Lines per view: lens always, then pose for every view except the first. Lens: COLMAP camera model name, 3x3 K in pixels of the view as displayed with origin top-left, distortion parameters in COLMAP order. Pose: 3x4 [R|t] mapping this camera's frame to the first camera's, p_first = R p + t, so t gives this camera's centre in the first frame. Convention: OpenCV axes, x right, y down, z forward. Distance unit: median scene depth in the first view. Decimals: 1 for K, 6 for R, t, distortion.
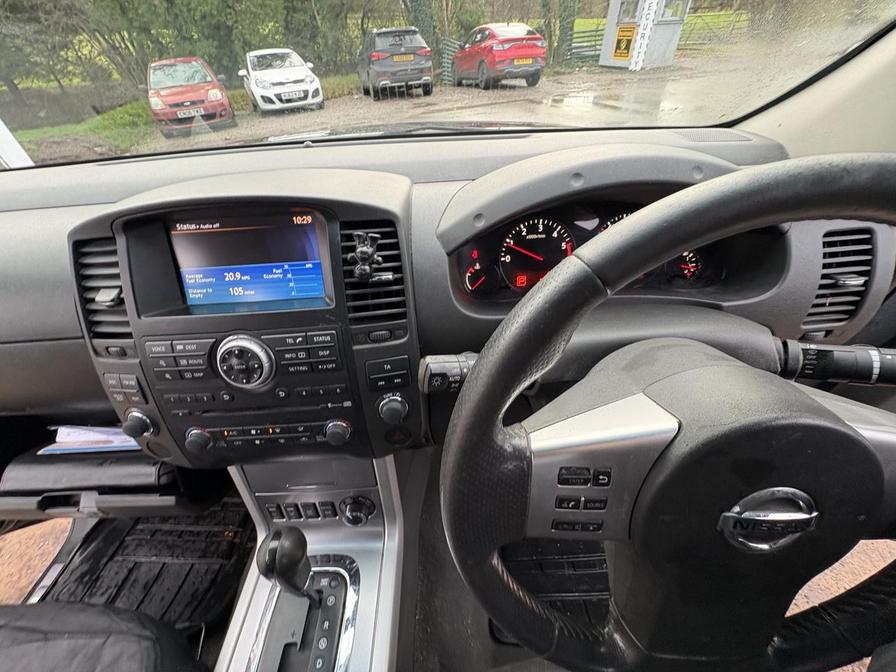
lens RADIAL K [[356.7, 0, 448.4], [0, 356.7, 338.3], [0, 0, 1]] dist [-0.000298, 0.000012]
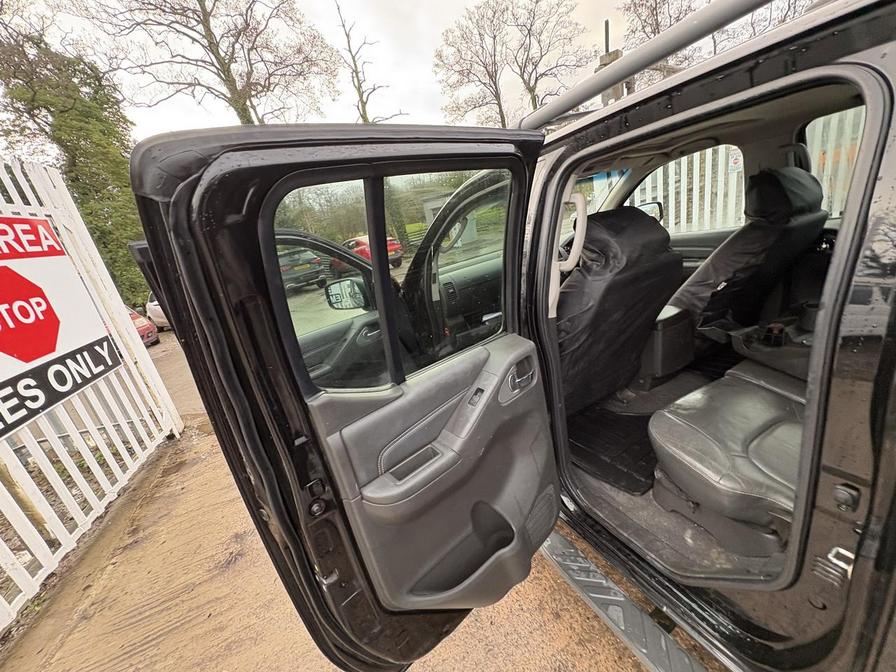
lens RADIAL K [[356.7, 0, 448.2], [0, 356.7, 336.2], [0, 0, 1]] dist [-0.000298, 0.000012]
pose [[0.899831, -0.251167, 0.356677, -3.337142], [0.379378, 0.854178, -0.355602, 1.896417], [-0.215350, 0.455298, 0.863903, -2.456909]]
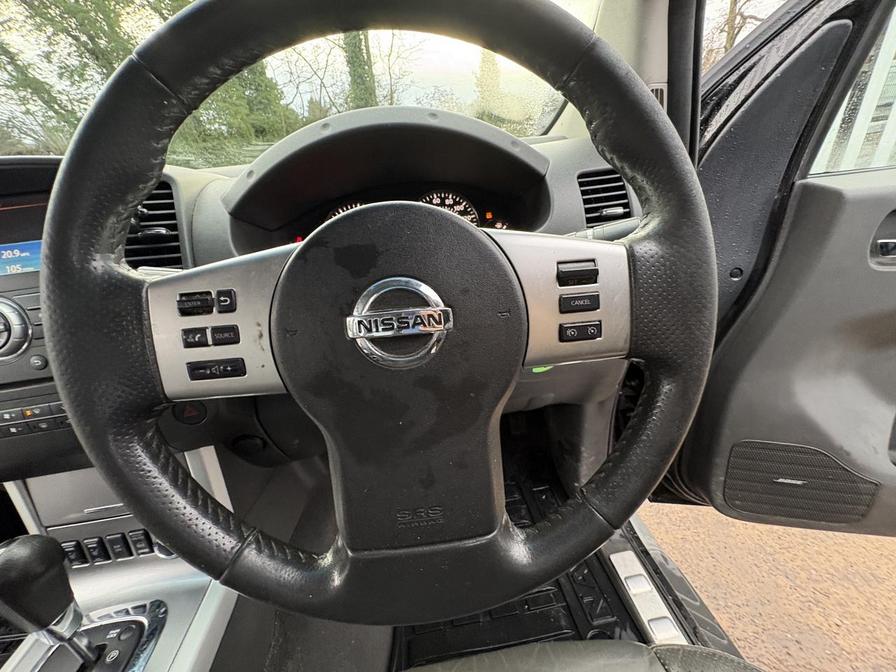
lens RADIAL K [[356.7, 0, 448.8], [0, 356.7, 340.2], [0, 0, 1]] dist [-0.000298, 0.000012]
pose [[0.993669, -0.090179, 0.067001, 0.422760], [0.103949, 0.964233, -0.243824, 0.350824], [-0.042617, 0.249245, 0.967502, 0.049004]]
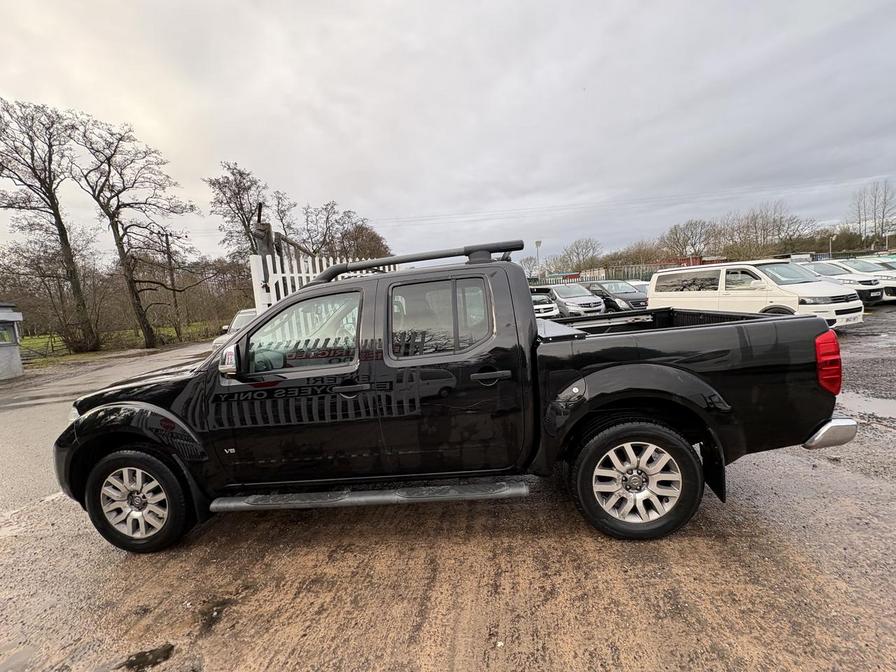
lens RADIAL K [[356.7, 0, 446.8], [0, 356.7, 335.1], [0, 0, 1]] dist [-0.000298, 0.000012]
pose [[0.118951, -0.047734, 0.991752, -6.370211], [0.701345, 0.711073, -0.049895, 1.744770], [-0.702827, 0.701496, 0.118061, -1.888129]]
